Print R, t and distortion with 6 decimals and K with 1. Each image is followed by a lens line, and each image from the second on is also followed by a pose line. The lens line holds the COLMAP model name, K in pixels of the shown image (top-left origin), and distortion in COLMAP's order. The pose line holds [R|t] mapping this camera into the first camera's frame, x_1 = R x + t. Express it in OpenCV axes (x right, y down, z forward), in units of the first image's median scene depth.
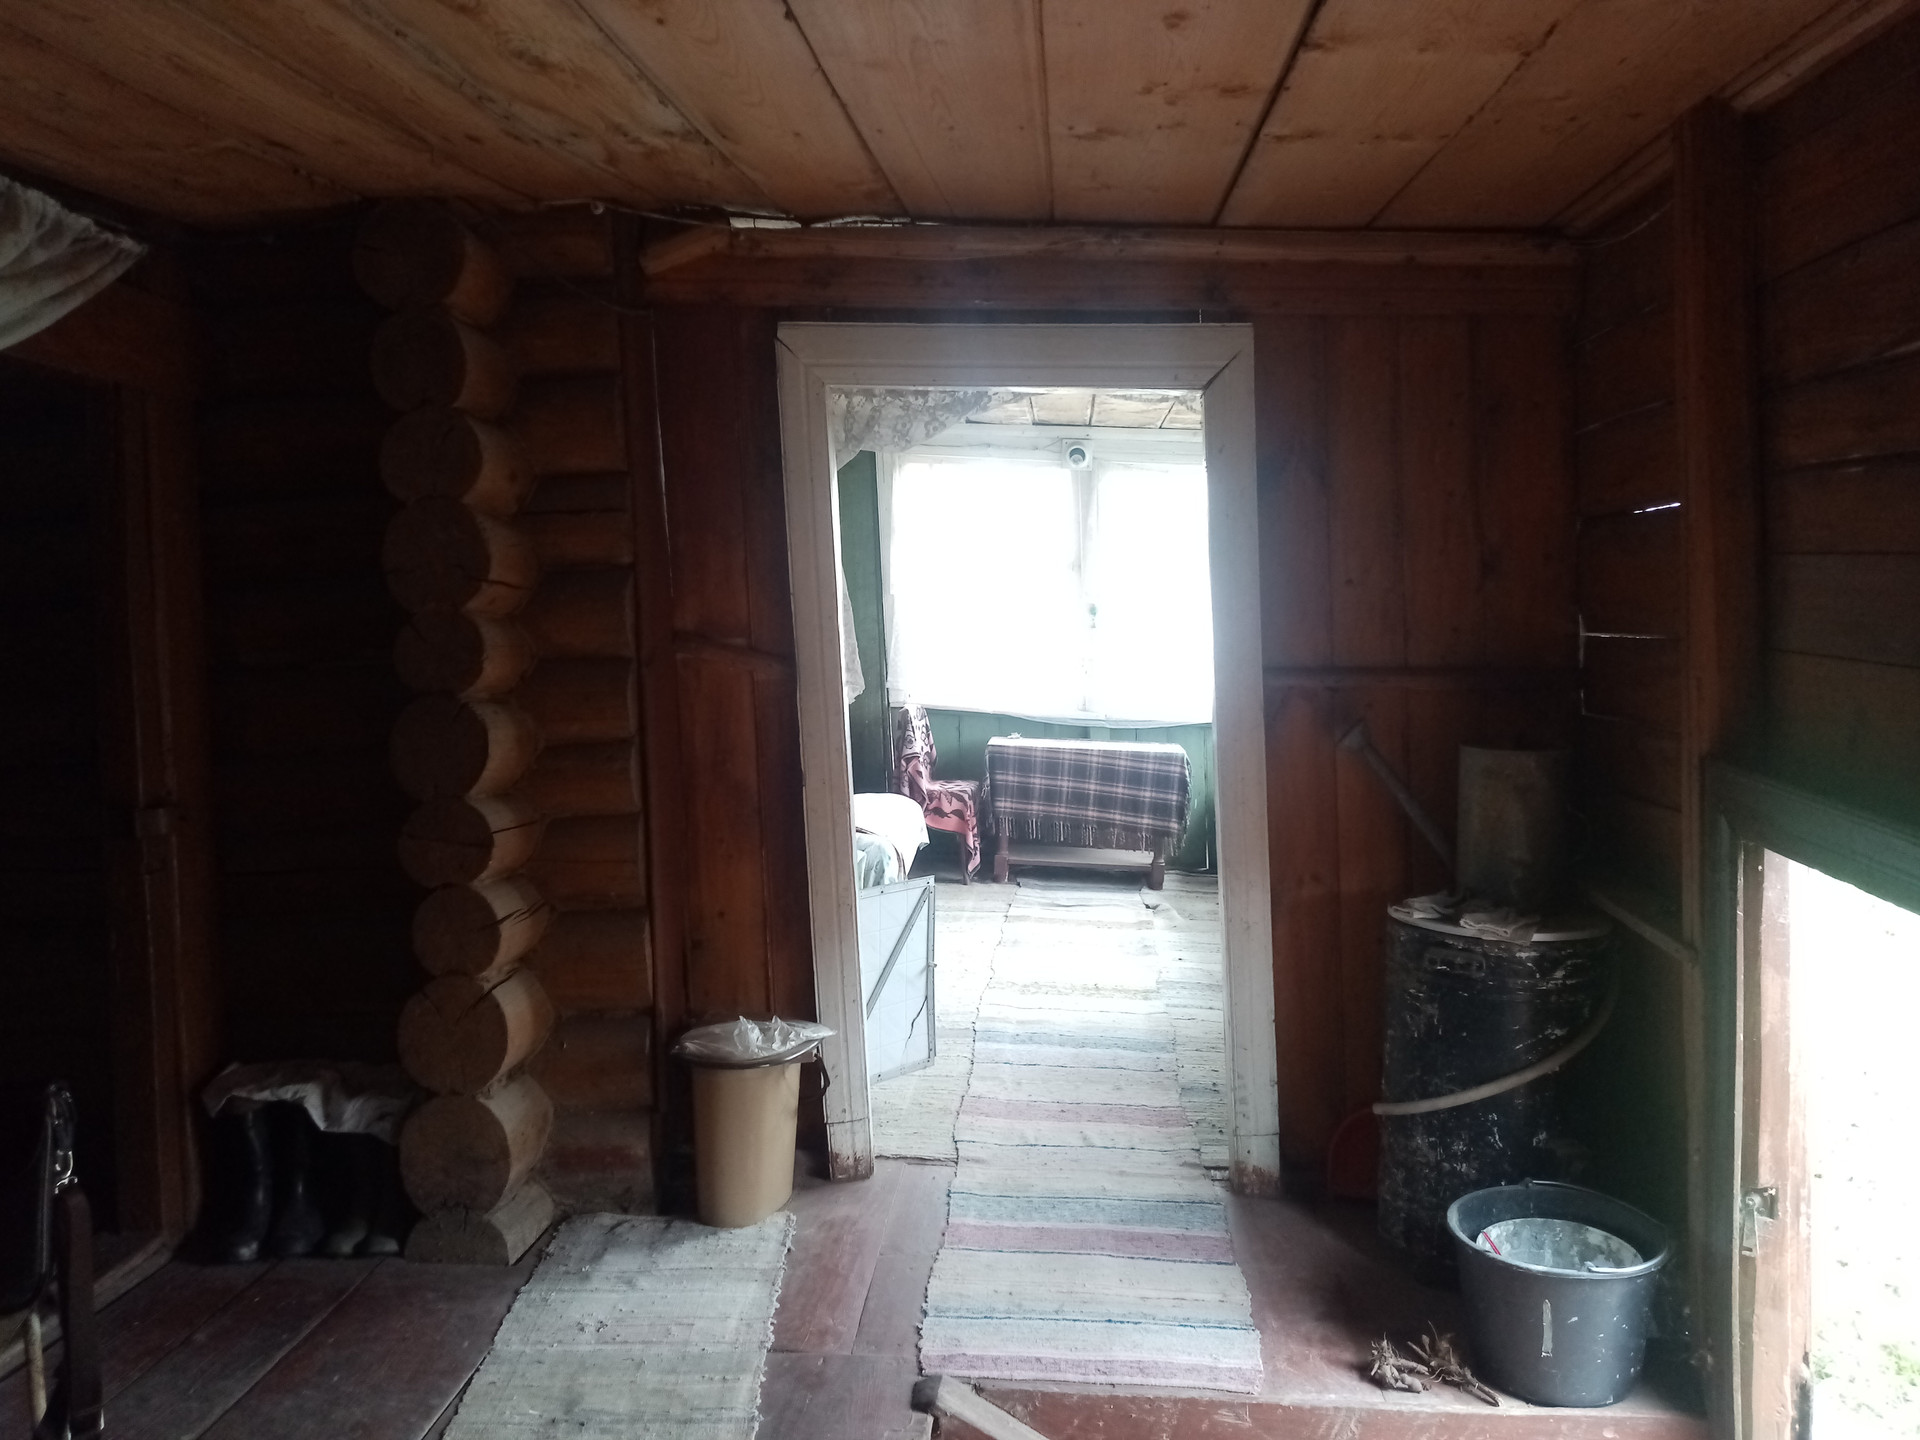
lens RADIAL K [[1503.1, 0, 960.0], [0, 1503.1, 720.0], [0, 0, 1]] dist [0.093530, -0.000185]
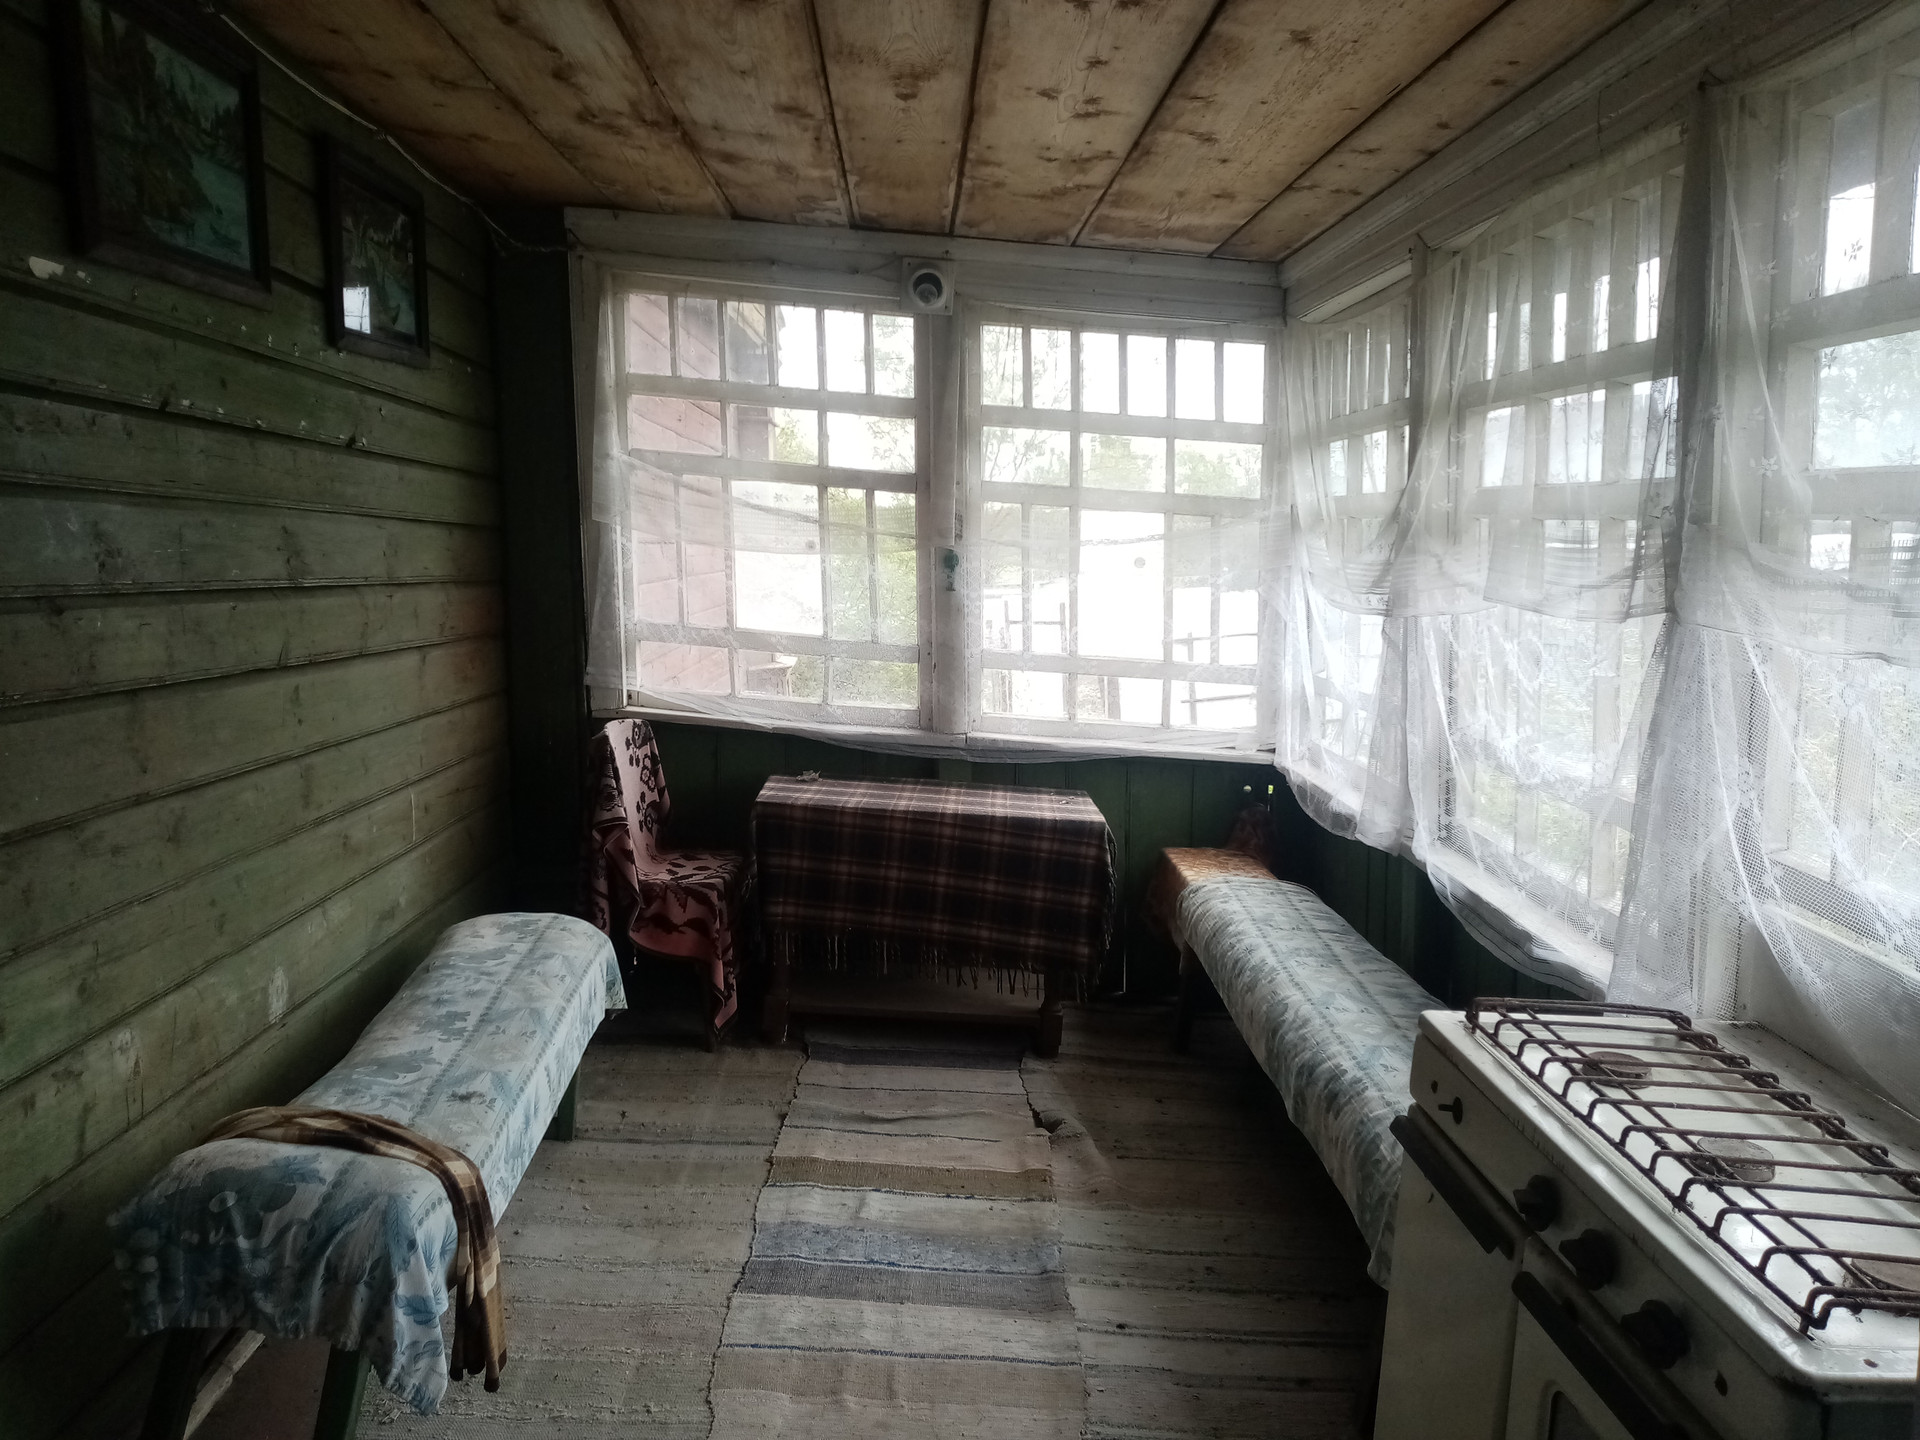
lens RADIAL K [[1503.1, 0, 960.0], [0, 1503.1, 720.0], [0, 0, 1]] dist [0.093530, -0.000185]
pose [[0.993946, 0.019825, 0.108065, 0.032886], [-0.025505, 0.998351, 0.051436, -0.044076], [-0.106867, -0.053881, 0.992812, 0.444204]]
